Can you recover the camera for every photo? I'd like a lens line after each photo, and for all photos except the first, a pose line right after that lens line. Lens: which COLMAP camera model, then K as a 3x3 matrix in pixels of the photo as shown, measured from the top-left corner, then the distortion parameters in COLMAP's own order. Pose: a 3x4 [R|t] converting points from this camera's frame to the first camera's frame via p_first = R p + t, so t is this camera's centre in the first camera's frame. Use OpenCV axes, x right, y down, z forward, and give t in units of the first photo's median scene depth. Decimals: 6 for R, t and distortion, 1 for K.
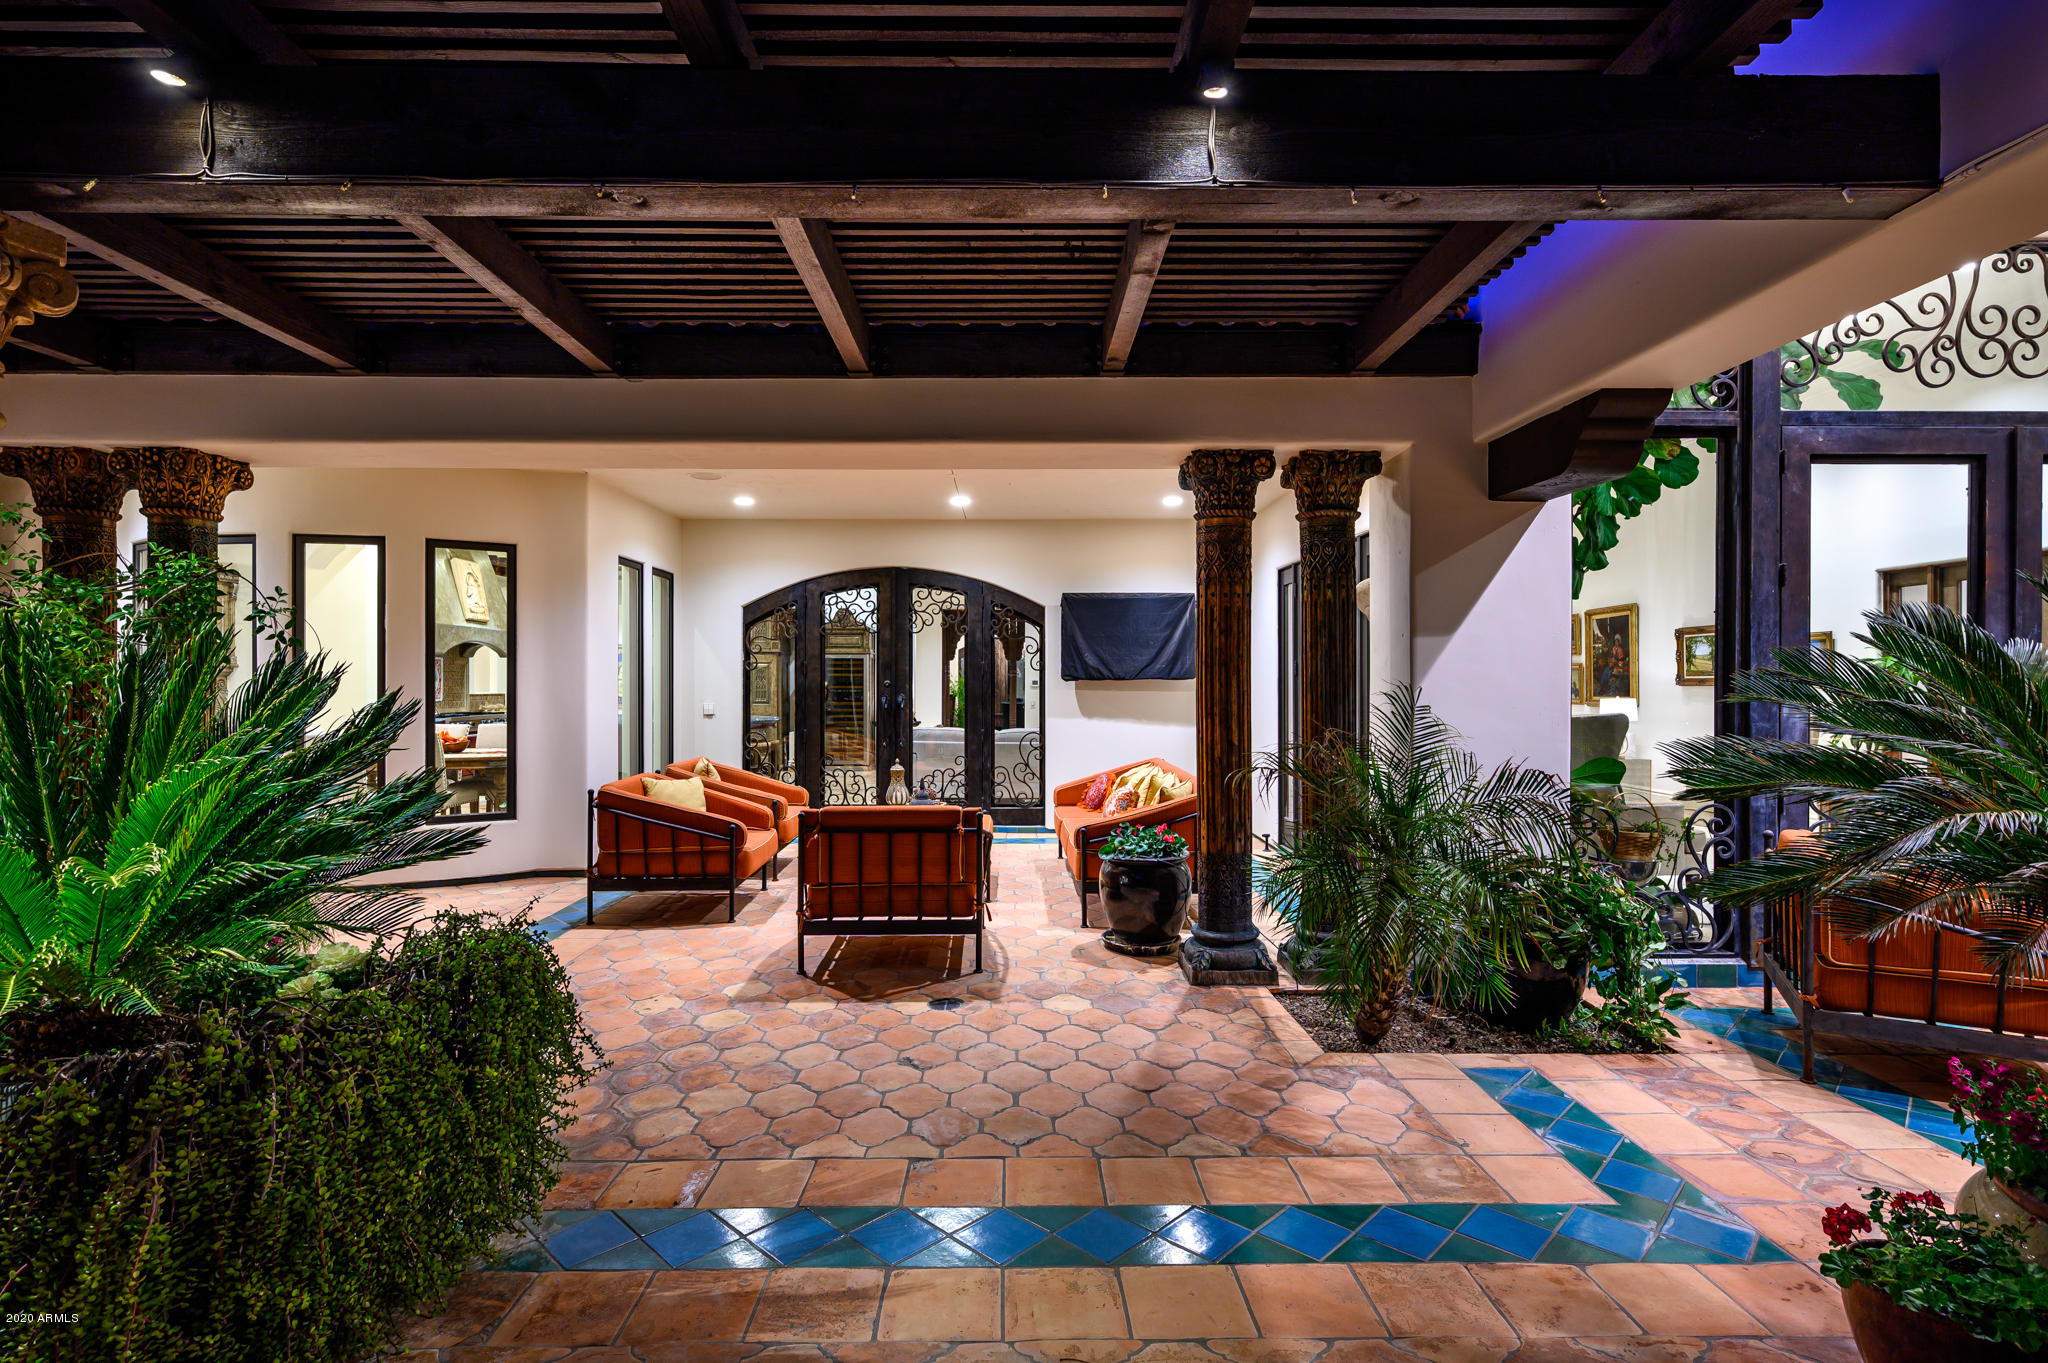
lens RADIAL K [[966.0, 0, 1024.0], [0, 966.0, 681.5], [0, 0, 1]] dist [-0.001305, 0.000044]
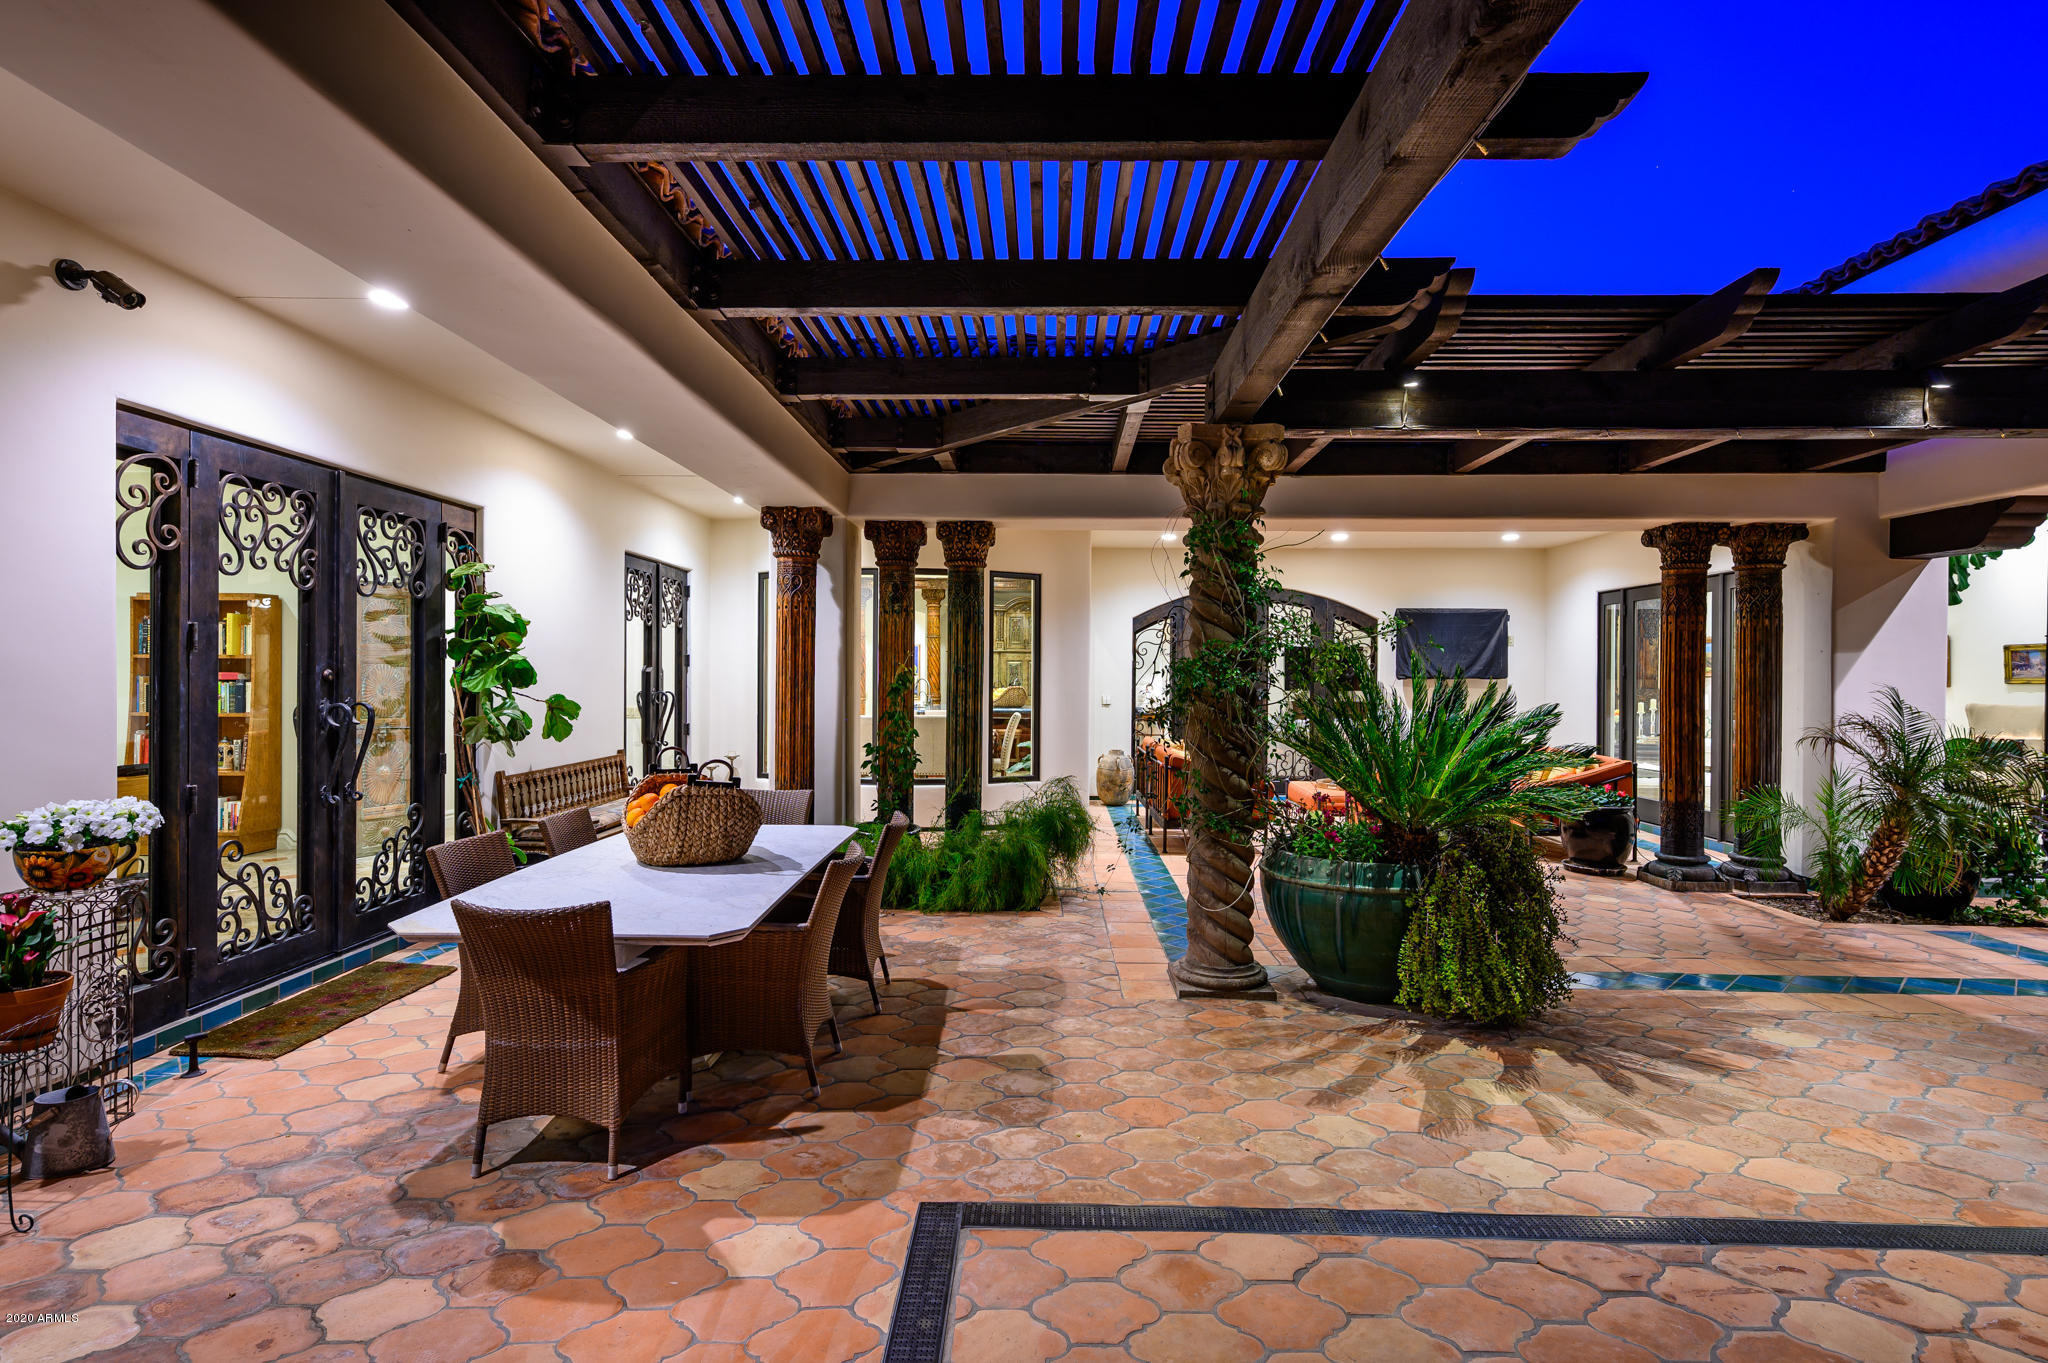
lens RADIAL K [[966.0, 0, 1024.0], [0, 966.0, 681.5], [0, 0, 1]] dist [-0.001305, 0.000044]
pose [[0.999030, 0.007645, -0.043360, -0.719136], [-0.007406, 0.999956, 0.005678, -0.002303], [0.043401, -0.005351, 0.999043, -0.478893]]
